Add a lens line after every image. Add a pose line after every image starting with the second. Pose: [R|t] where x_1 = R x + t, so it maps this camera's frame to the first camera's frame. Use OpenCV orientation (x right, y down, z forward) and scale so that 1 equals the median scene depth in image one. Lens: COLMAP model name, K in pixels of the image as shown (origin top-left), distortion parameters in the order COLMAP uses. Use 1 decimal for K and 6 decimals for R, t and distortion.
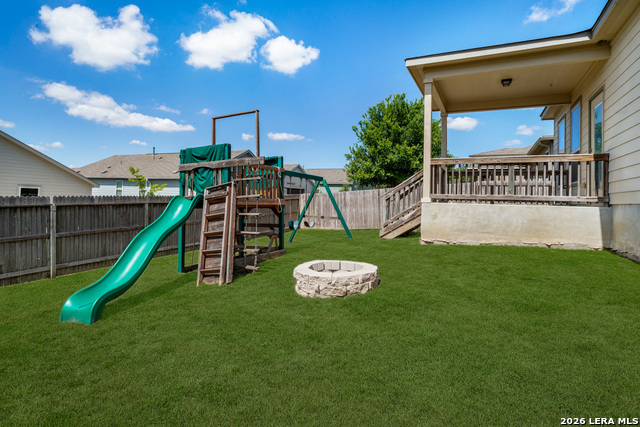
lens RADIAL K [[329.3, 0, 320.5], [0, 329.3, 200.7], [0, 0, 1]] dist [-0.001240, -0.000158]
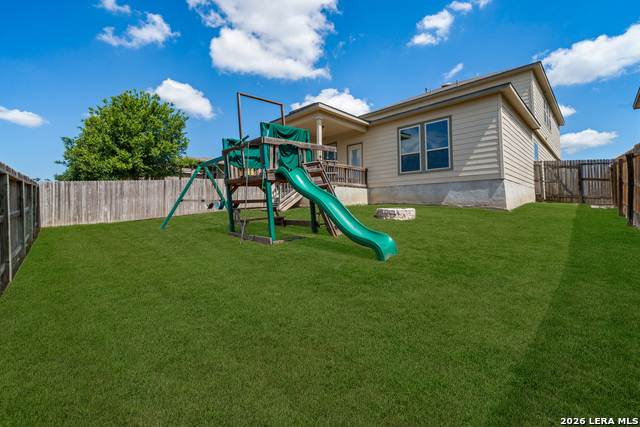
lens RADIAL K [[262.4, 0, 320.0], [0, 262.4, 198.6], [0, 0, 1]] dist [0.000428, 0.000019]
pose [[0.339954, -0.005438, 0.940426, -1.124112], [0.016021, 0.999872, -0.000010, 0.082639], [-0.940306, 0.015070, 0.339997, 0.568063]]
